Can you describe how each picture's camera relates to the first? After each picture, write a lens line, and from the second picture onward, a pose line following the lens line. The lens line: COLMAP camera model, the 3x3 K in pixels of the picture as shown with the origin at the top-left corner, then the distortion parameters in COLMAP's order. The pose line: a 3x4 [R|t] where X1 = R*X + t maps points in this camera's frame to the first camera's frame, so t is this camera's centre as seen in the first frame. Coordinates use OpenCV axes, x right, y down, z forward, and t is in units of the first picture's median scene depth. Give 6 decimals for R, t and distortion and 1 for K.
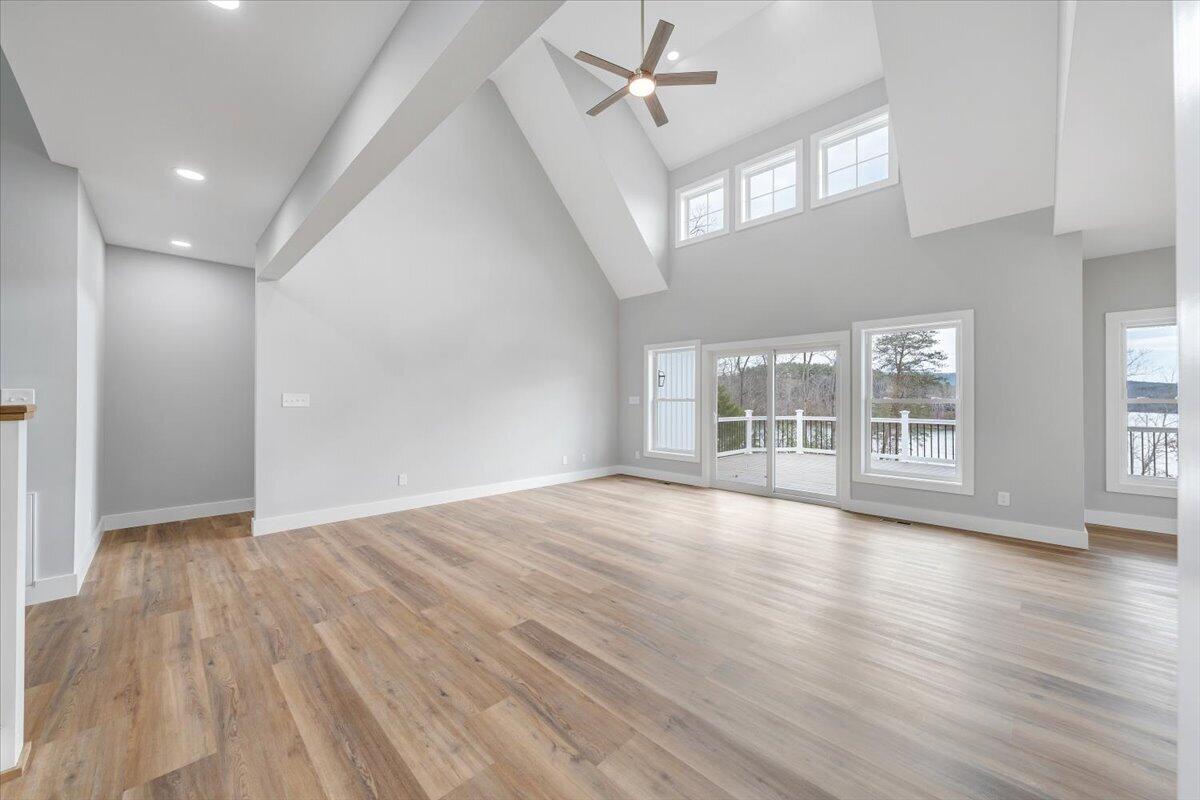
lens RADIAL K [[440.2, 0, 592.6], [0, 440.2, 397.5], [0, 0, 1]] dist [-0.002064, -0.000313]
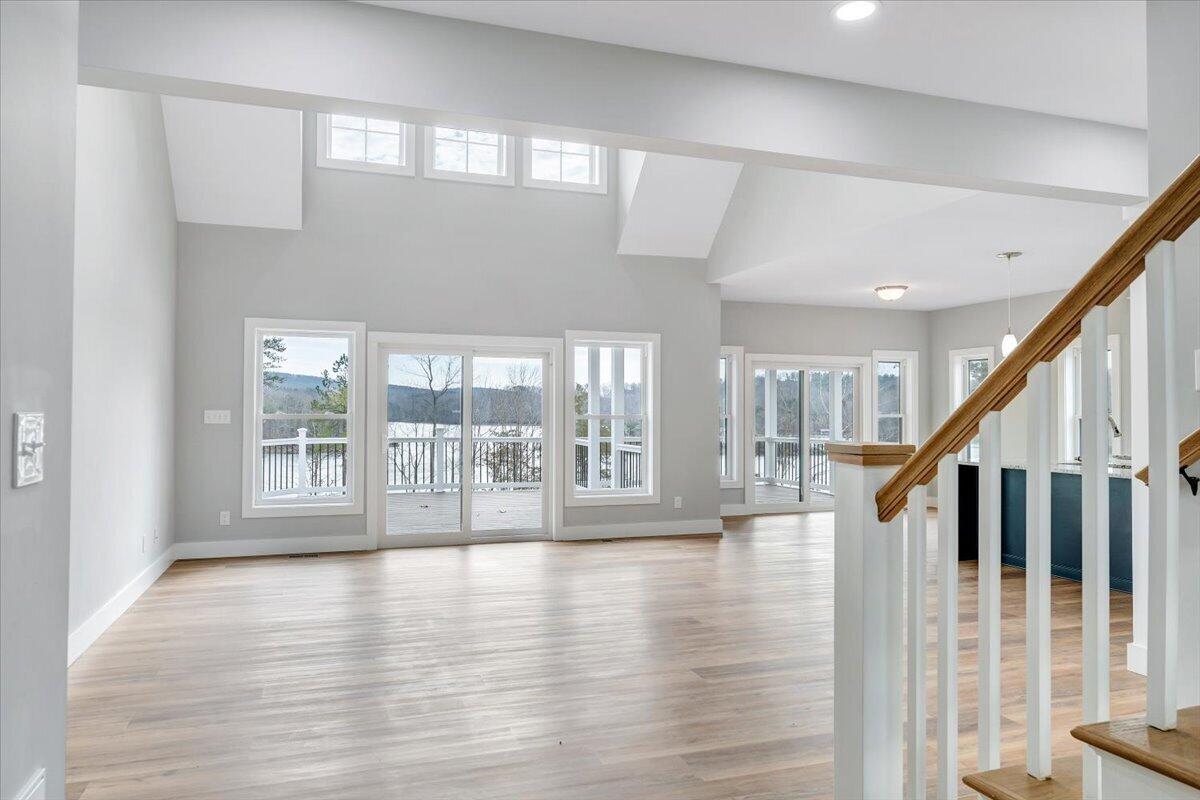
lens RADIAL K [[793.6, 0, 595.3], [0, 793.6, 401.0], [0, 0, 1]] dist [-0.002122, -0.000588]
pose [[0.438553, 0.011571, 0.898631, -0.694761], [-0.008223, 0.999927, -0.008863, -0.010130], [-0.898668, -0.003502, 0.438616, 0.194086]]
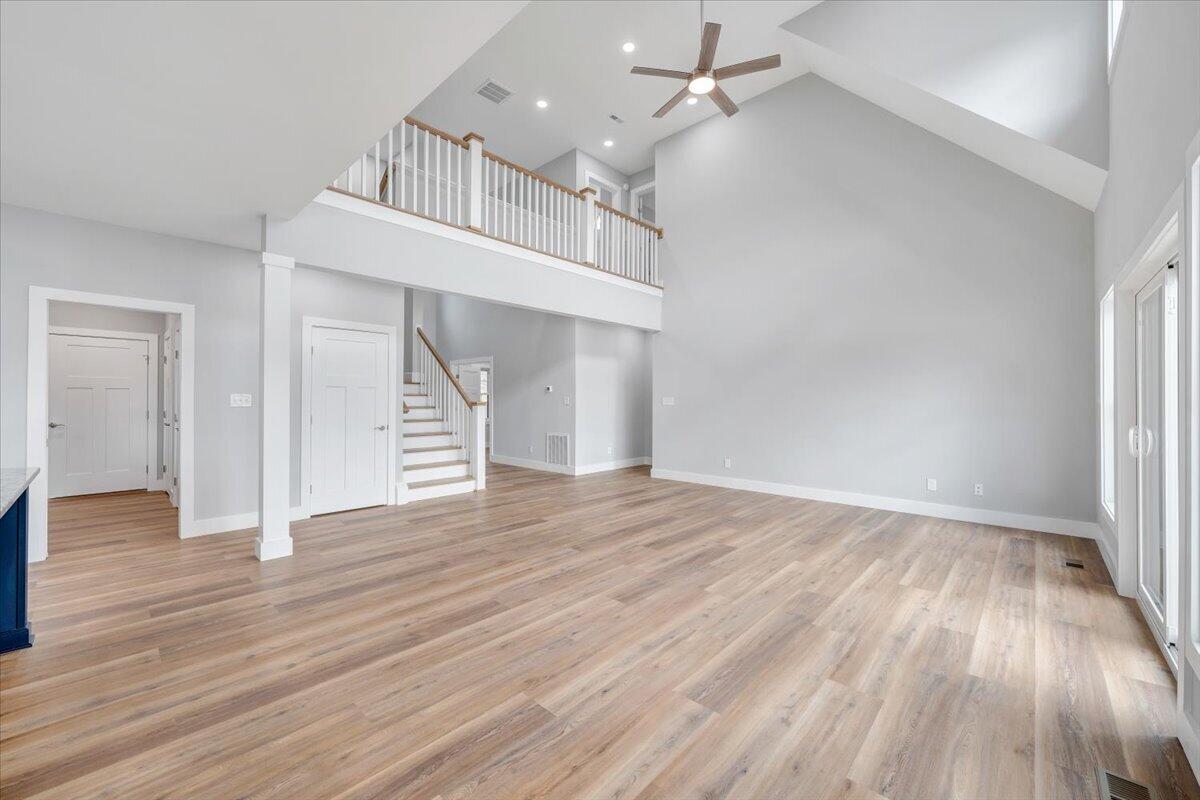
lens RADIAL K [[467.5, 0, 600.0], [0, 467.5, 400.0], [0, 0, 1]] dist [-0.000631, -0.000018]
pose [[0.043887, -0.004634, -0.999026, 0.752861], [0.006207, 0.999971, -0.004366, 0.004157], [0.999017, -0.006010, 0.043914, 0.469430]]
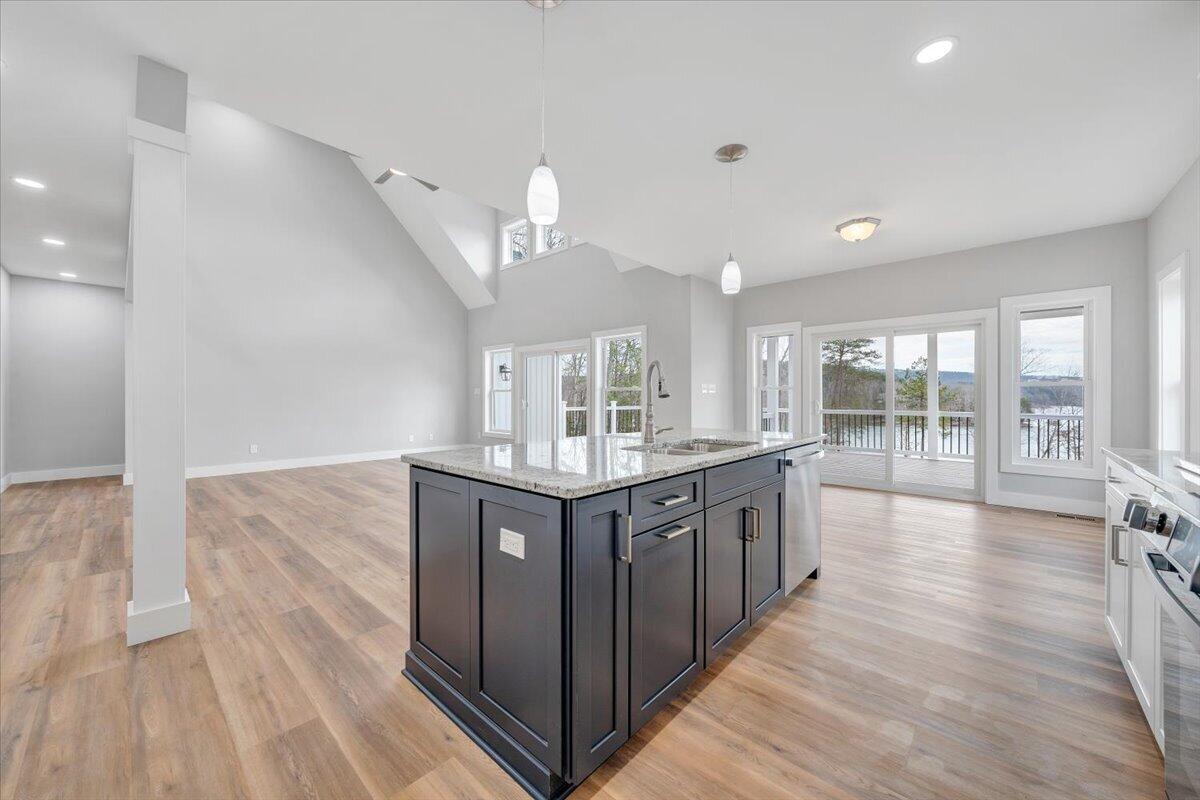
lens RADIAL K [[440.2, 0, 592.6], [0, 440.2, 397.5], [0, 0, 1]] dist [-0.002064, -0.000313]
pose [[0.999023, -0.001972, 0.044140, 0.439982], [0.001678, 0.999976, 0.006689, 0.019012], [-0.044152, -0.006608, 0.999003, -0.305154]]
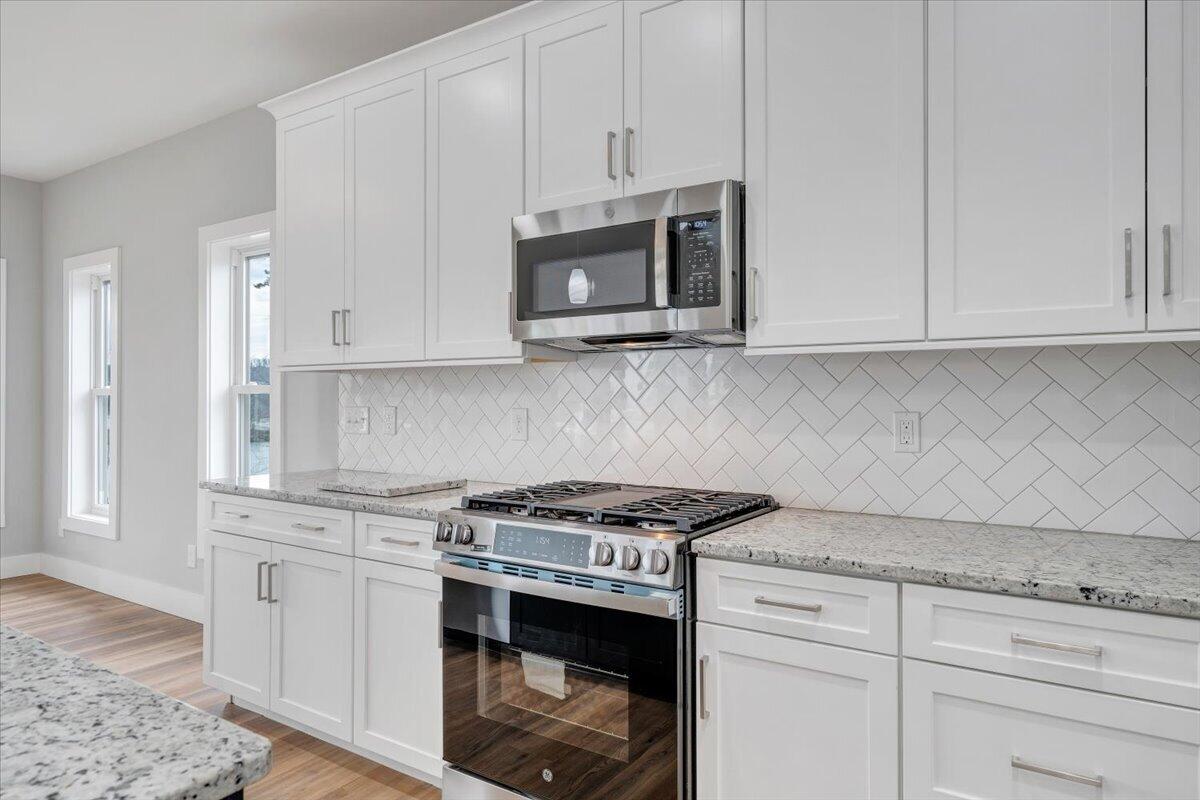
lens RADIAL K [[736.5, 0, 600.0], [0, 736.5, 400.0], [0, 0, 1]] dist [-0.001112, -0.001414]
pose [[-0.213468, -0.003510, 0.976944, 0.316595], [-0.007564, 0.999970, 0.001940, 0.004211], [-0.976921, -0.006976, -0.213489, -0.145800]]
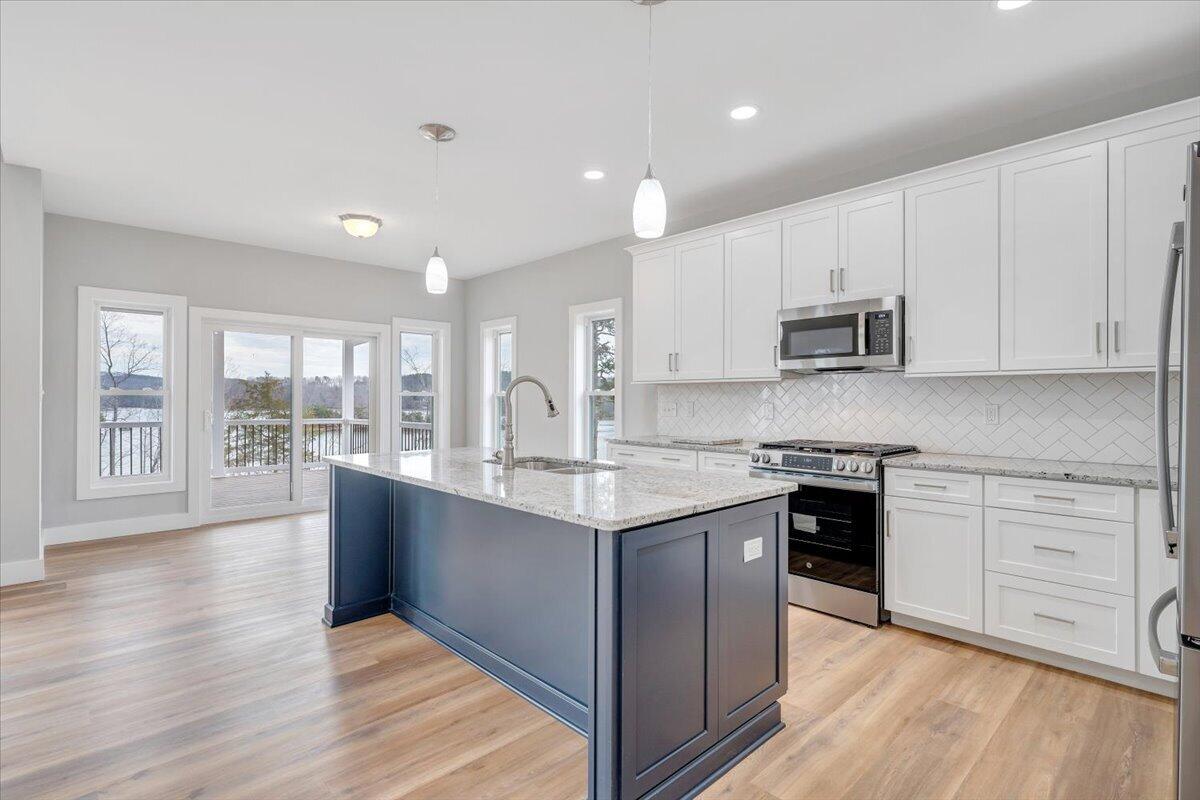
lens RADIAL K [[573.2, 0, 600.0], [0, 573.2, 400.0], [0, 0, 1]] dist [-0.002134, -0.000445]
pose [[0.016621, -0.002873, 0.999858, 0.079455], [-0.009567, 0.999950, 0.003032, 0.007060], [-0.999816, -0.009616, 0.016593, -0.001387]]
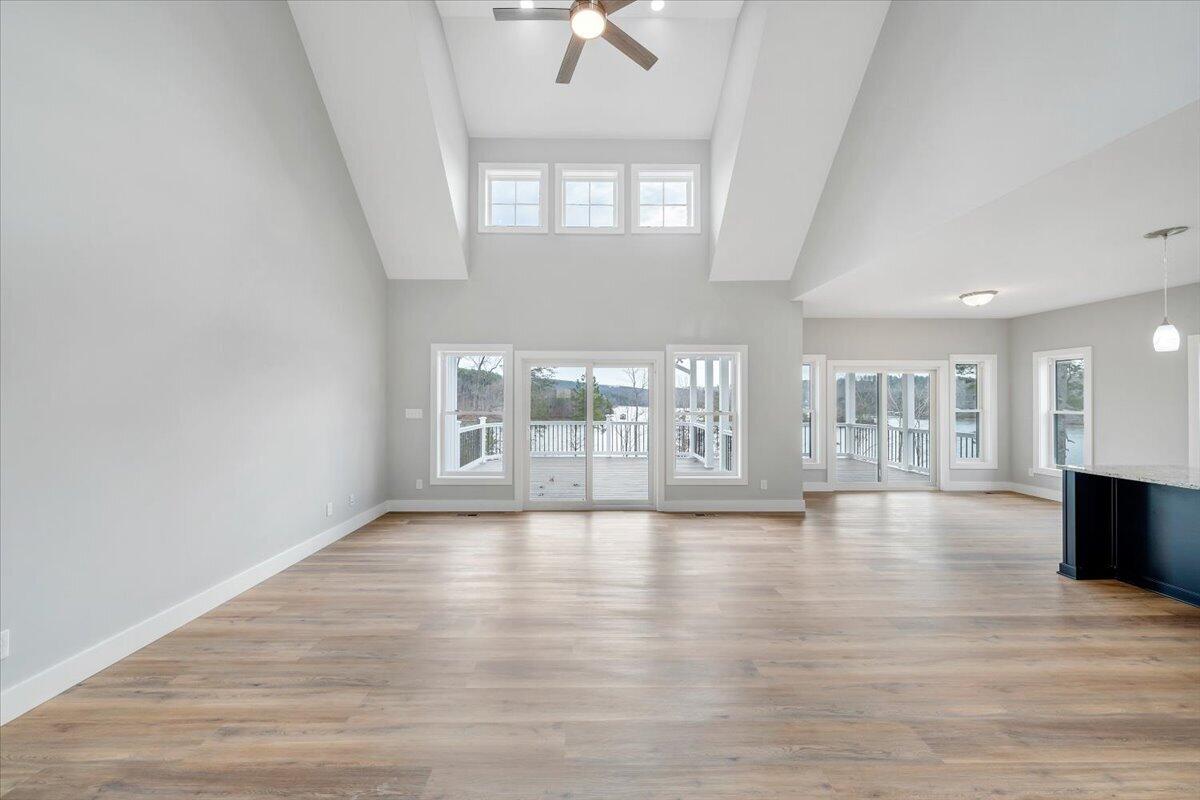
lens RADIAL K [[433.2, 0, 595.0], [0, 433.2, 397.0], [0, 0, 1]] dist [-0.001088, -0.000020]
pose [[0.694576, 0.004000, 0.719408, -0.279714], [-0.004934, 0.999988, -0.000797, -0.028492], [-0.719403, -0.002996, 0.694587, 0.297203]]
